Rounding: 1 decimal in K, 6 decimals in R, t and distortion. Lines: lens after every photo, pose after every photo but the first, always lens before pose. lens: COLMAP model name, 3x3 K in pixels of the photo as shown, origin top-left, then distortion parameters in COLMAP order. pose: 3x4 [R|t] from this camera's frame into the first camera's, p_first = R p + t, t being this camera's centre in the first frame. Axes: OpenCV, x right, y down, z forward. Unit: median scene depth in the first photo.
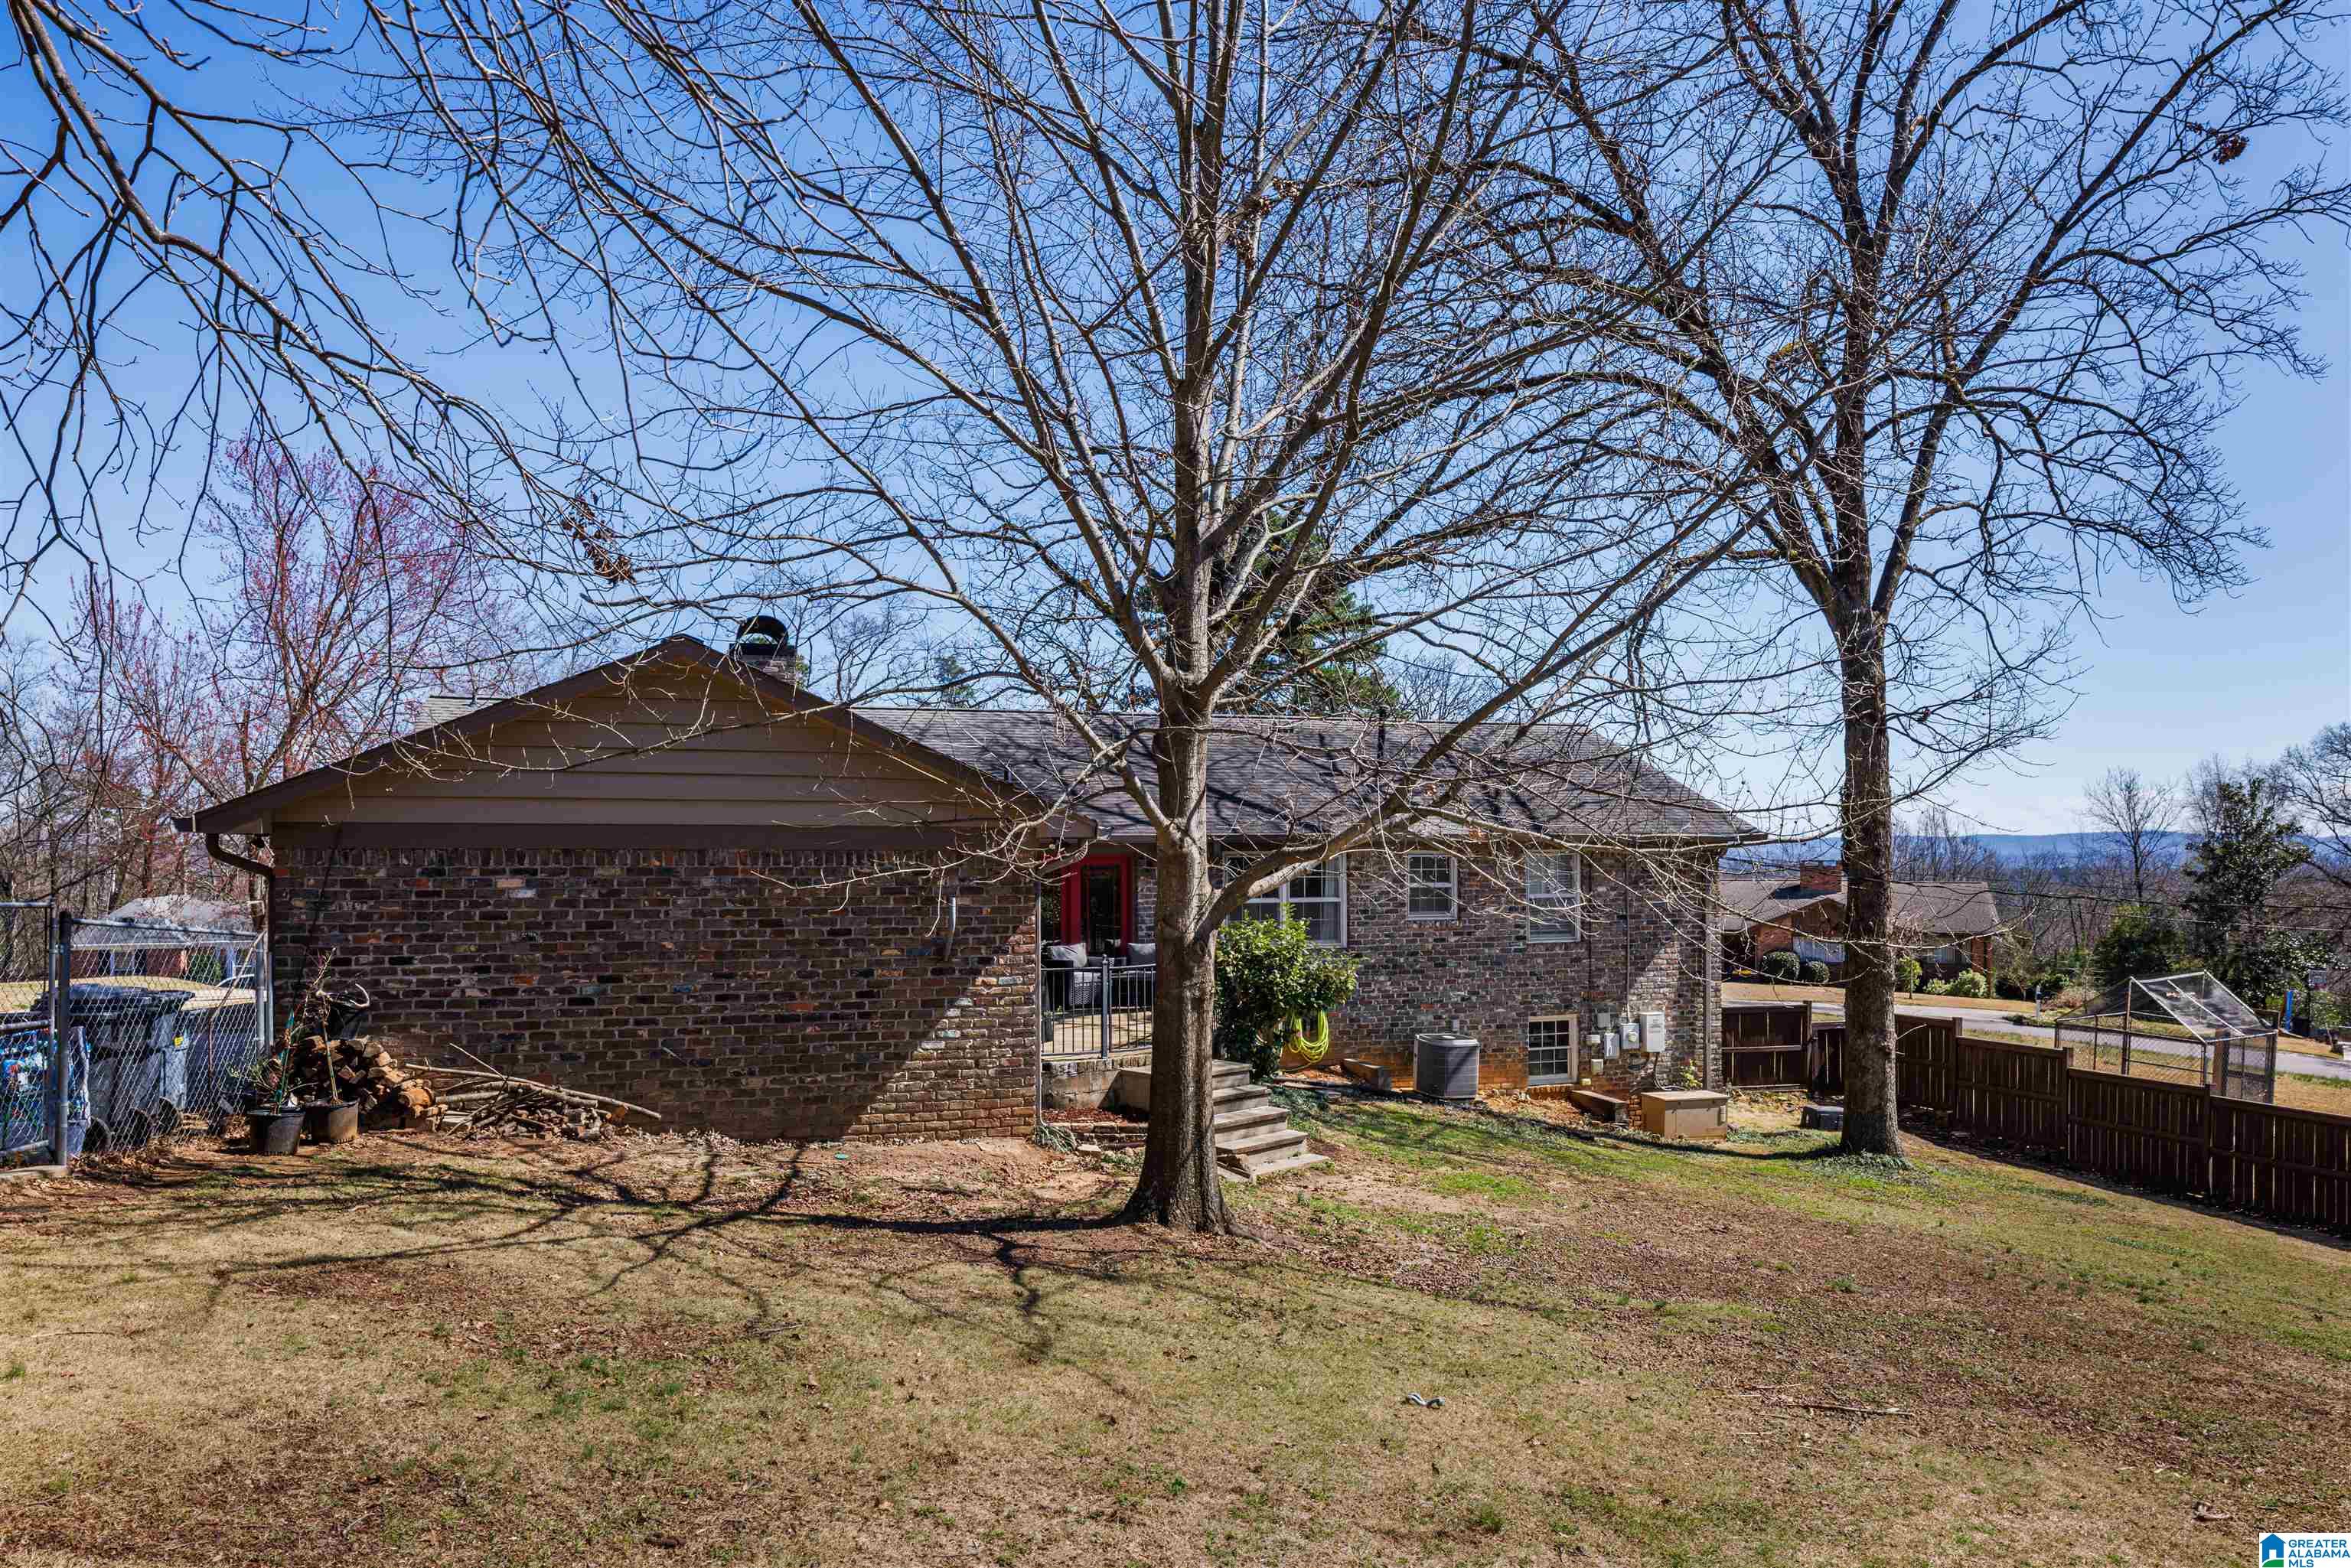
lens RADIAL K [[1513.8, 0, 1175.5], [0, 1513.8, 784.0], [0, 0, 1]] dist [0.001477, -0.000585]
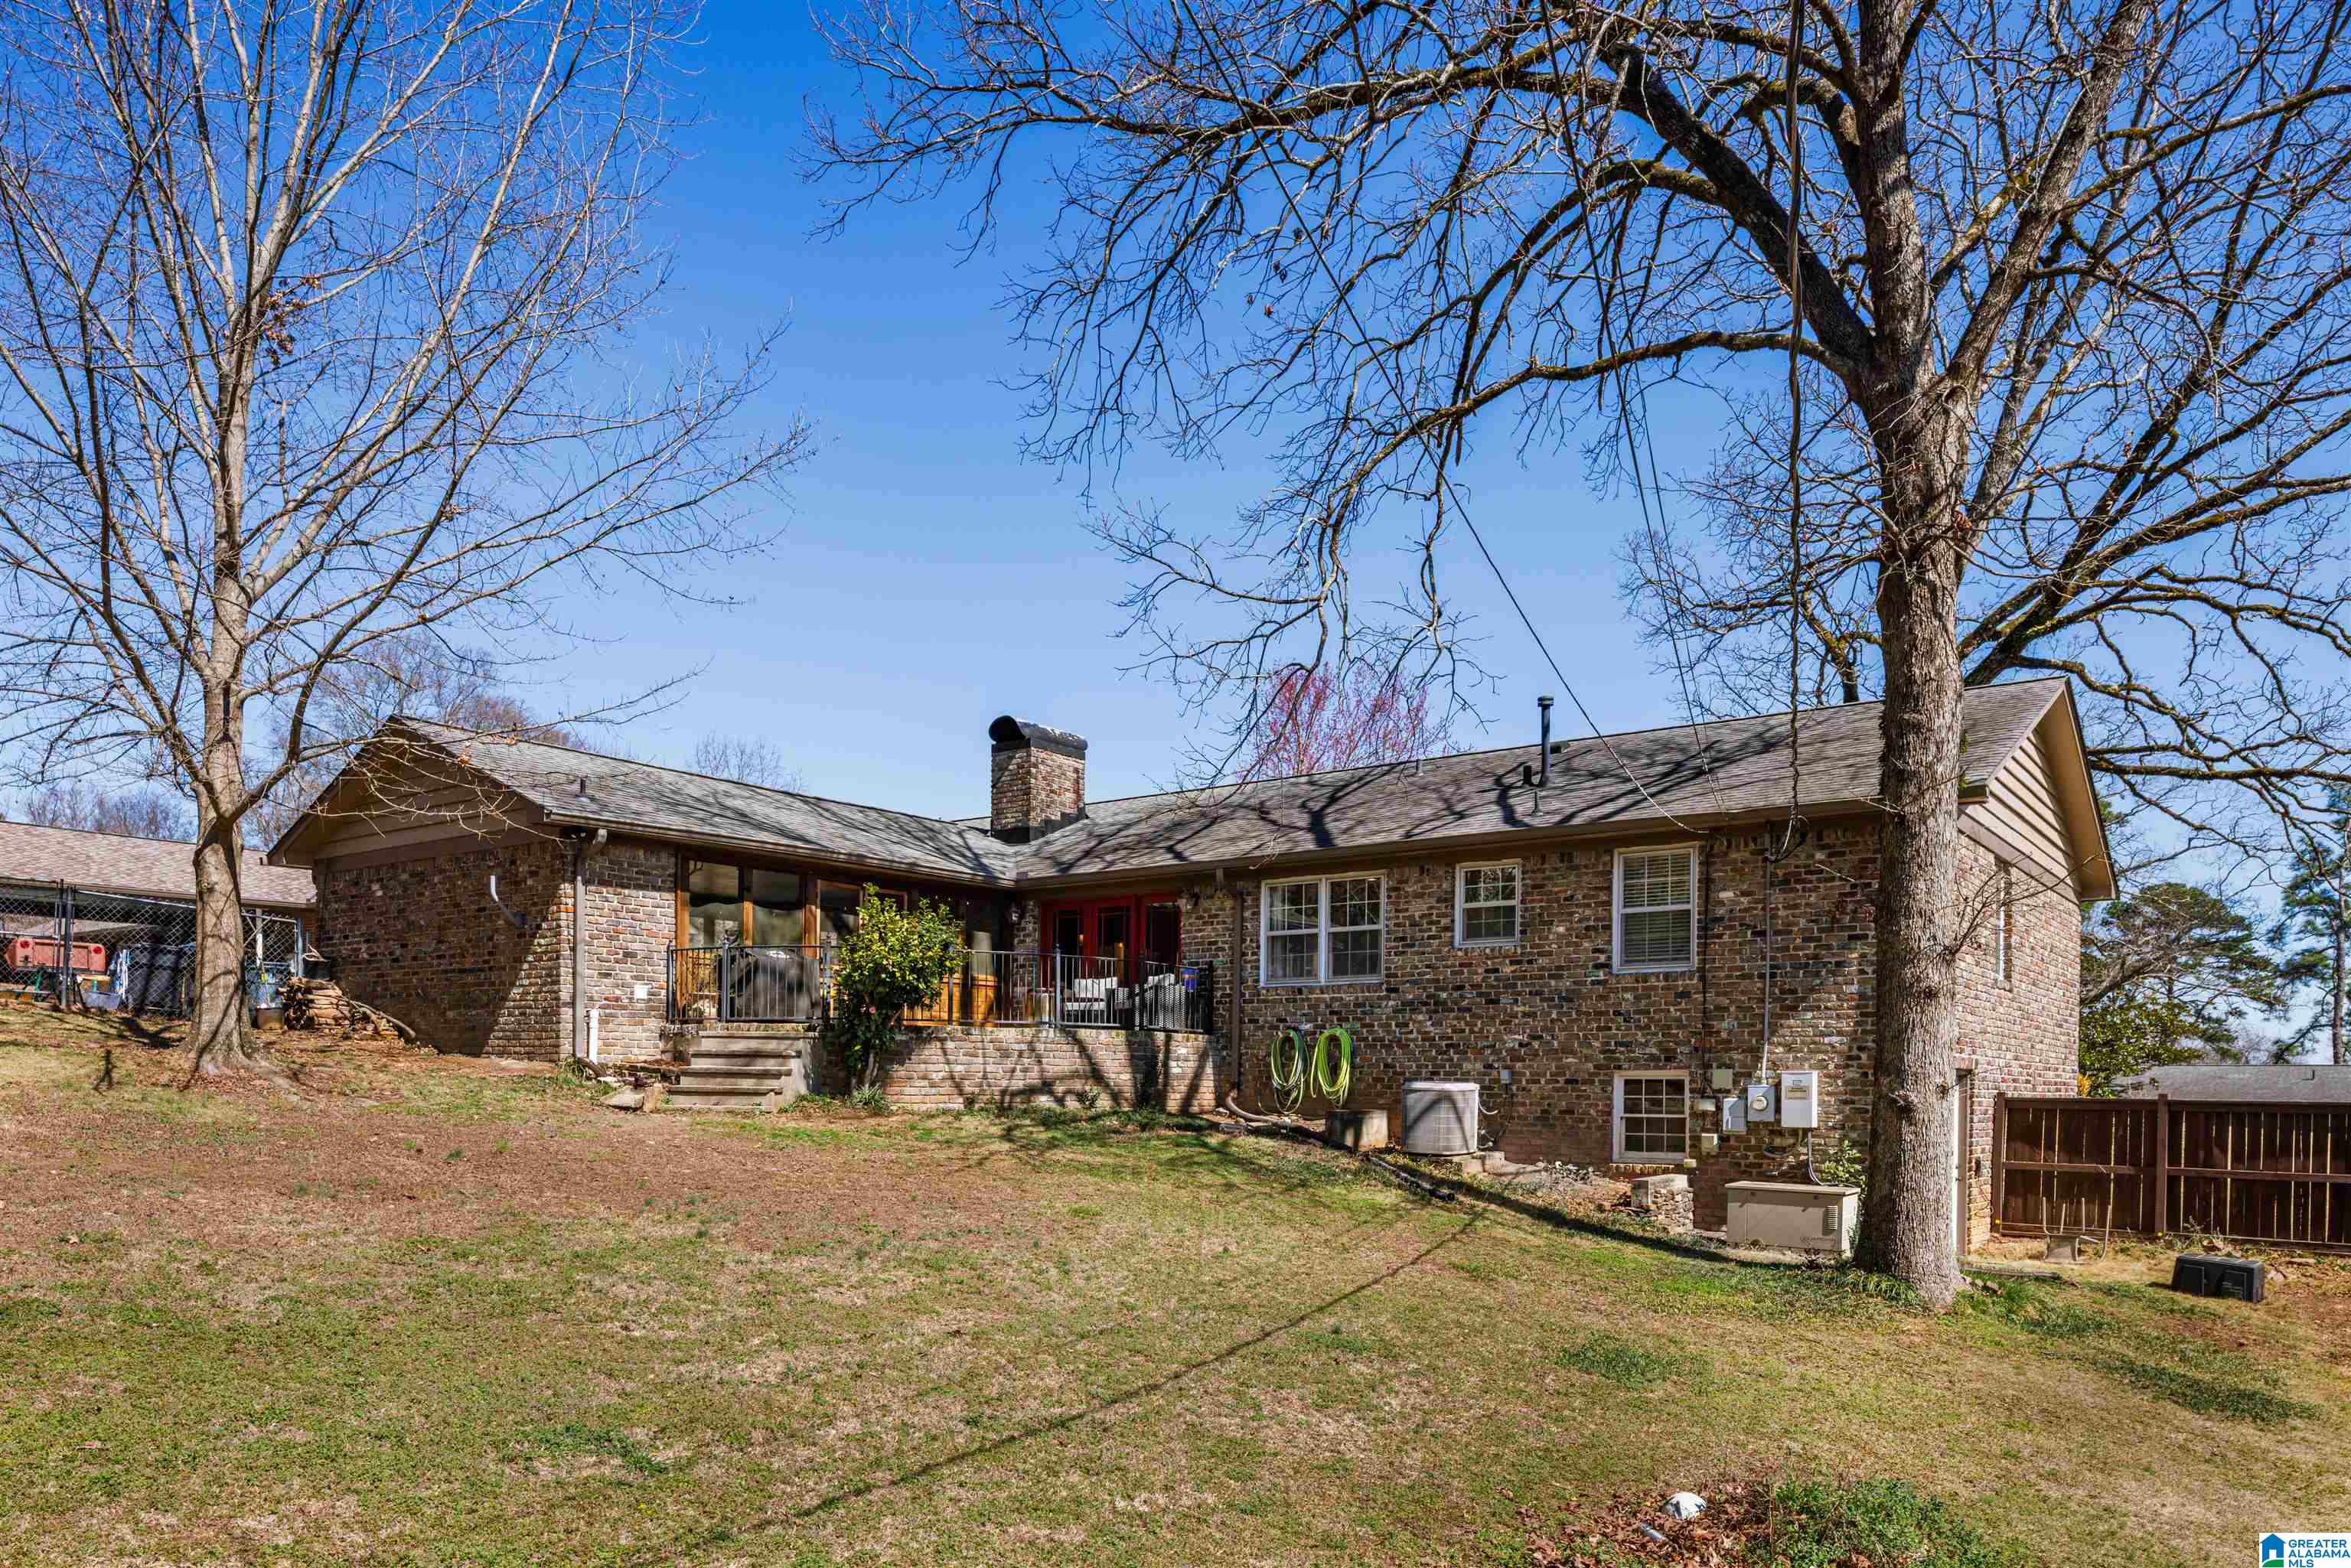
lens RADIAL K [[1536.0, 0, 1186.2], [0, 1536.0, 823.2], [0, 0, 1]] dist [-0.020123, 0.029156]
pose [[0.590827, -0.125396, -0.796994, 0.718063], [0.031538, 0.990682, -0.132491, 0.125227], [0.806181, 0.053144, 0.589277, 0.378319]]
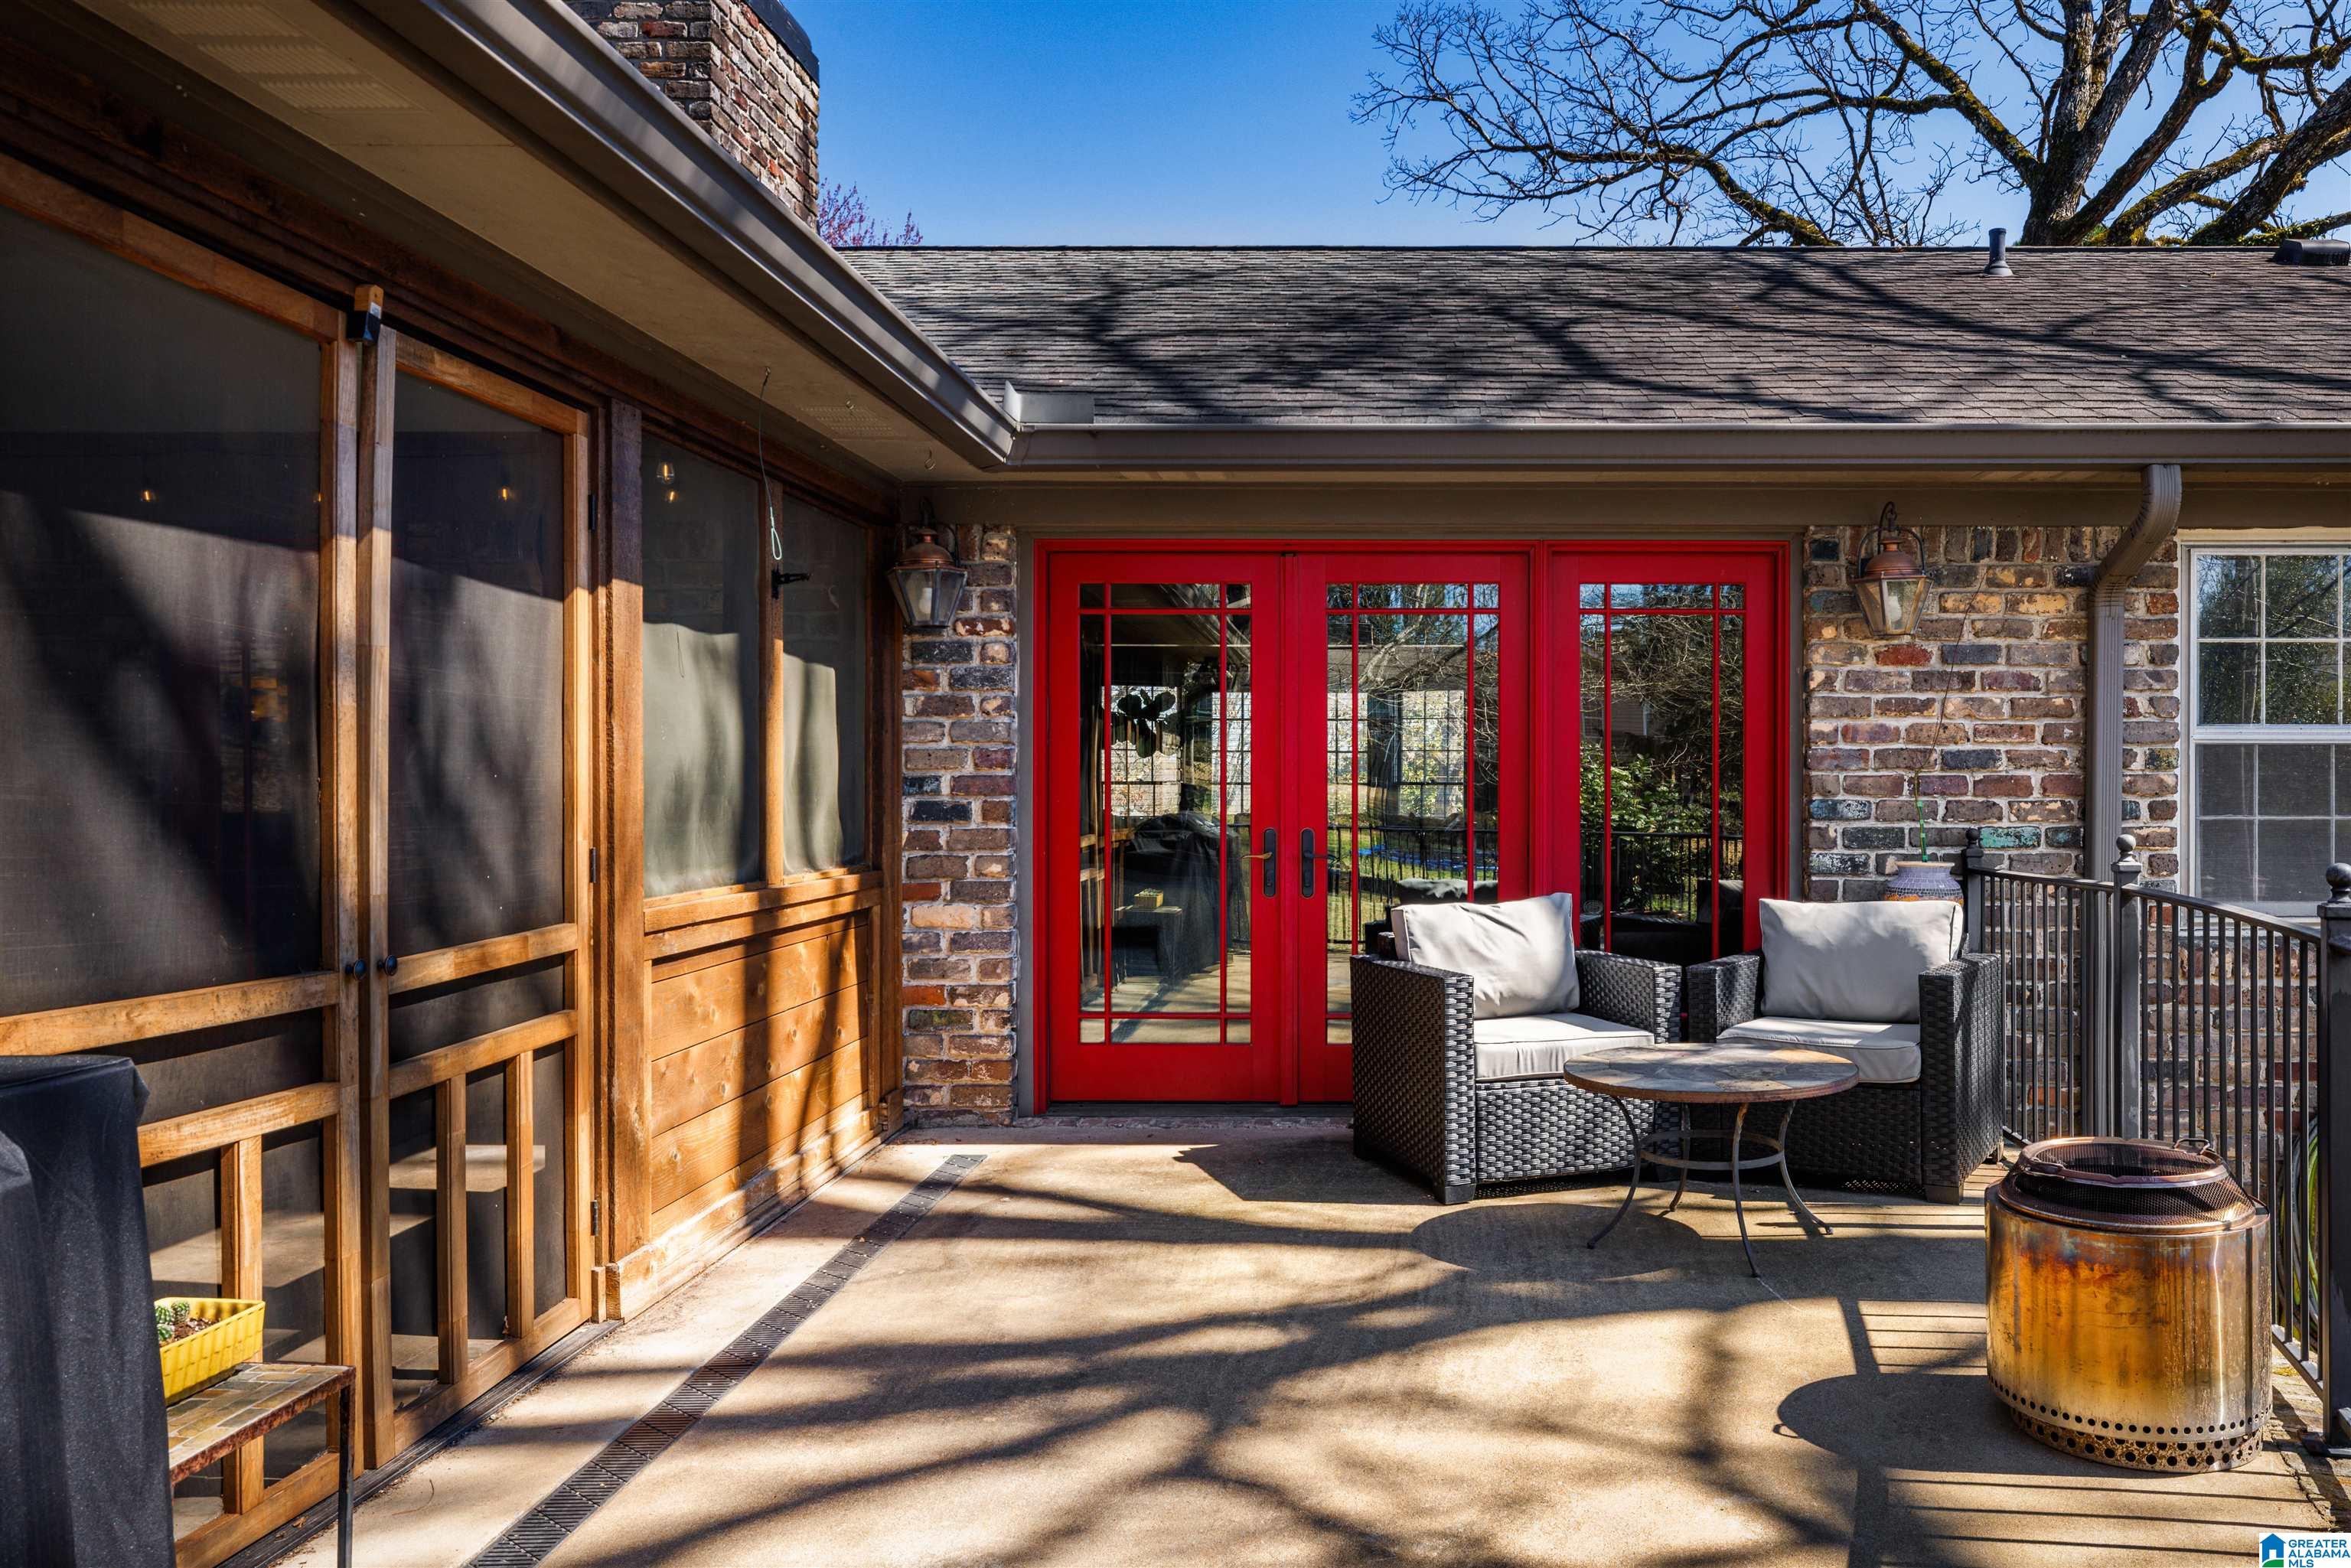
lens RADIAL K [[1513.8, 0, 1175.5], [0, 1513.8, 784.0], [0, 0, 1]] dist [0.001477, -0.000585]
pose [[0.949971, 0.004087, -0.312310, -0.039741], [0.011818, 0.998728, 0.049017, 0.066589], [0.312113, -0.050256, 0.948715, 0.669369]]
